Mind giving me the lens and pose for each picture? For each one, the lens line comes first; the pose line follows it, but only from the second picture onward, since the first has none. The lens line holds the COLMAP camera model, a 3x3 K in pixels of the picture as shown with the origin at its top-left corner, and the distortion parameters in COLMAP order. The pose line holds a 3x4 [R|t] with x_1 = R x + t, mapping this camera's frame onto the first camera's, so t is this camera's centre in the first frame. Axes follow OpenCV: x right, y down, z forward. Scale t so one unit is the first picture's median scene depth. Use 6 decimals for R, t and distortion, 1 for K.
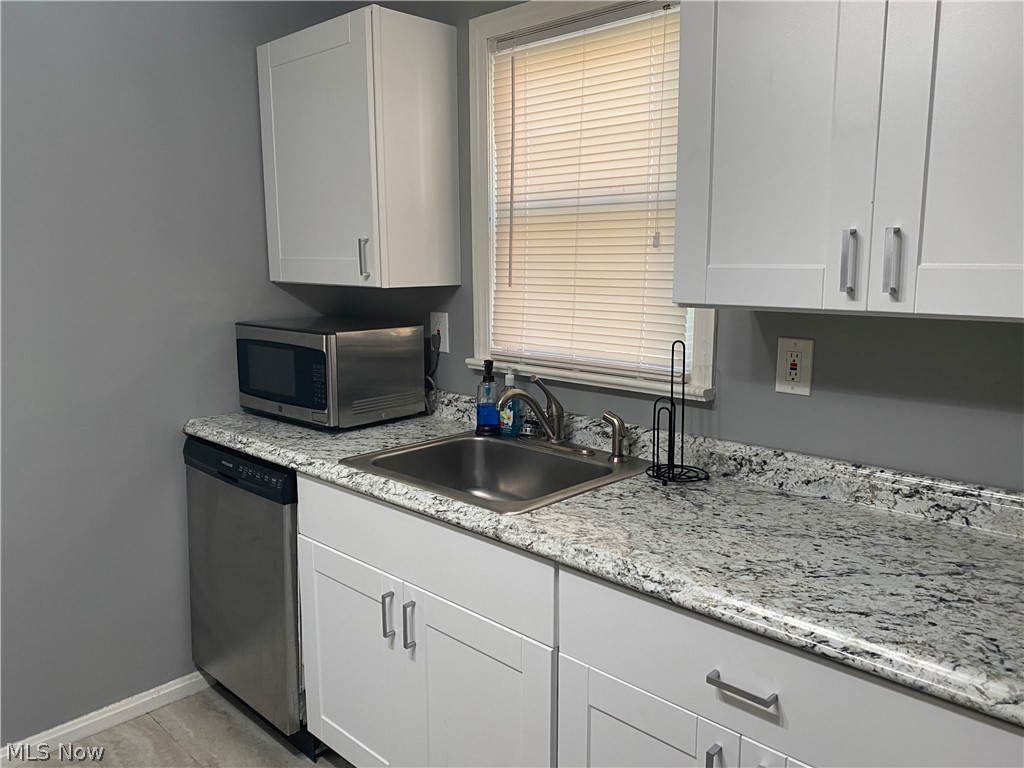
lens RADIAL K [[782.9, 0, 507.3], [0, 782.9, 378.7], [0, 0, 1]] dist [0.040349, -0.044140]
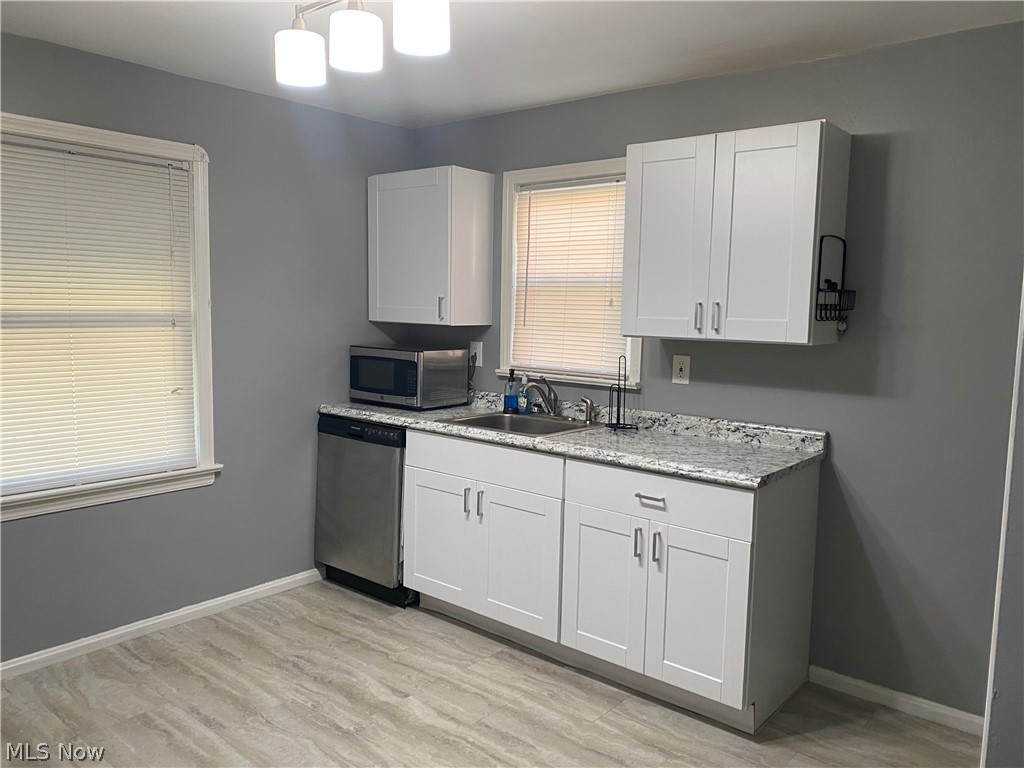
lens RADIAL K [[779.7, 0, 501.1], [0, 779.7, 386.0], [0, 0, 1]] dist [0.106548, -0.001936]
pose [[0.997592, 0.017640, 0.067071, -0.185293], [-0.014253, 0.998615, -0.050653, 0.114126], [-0.067872, 0.049575, 0.996462, -0.795331]]
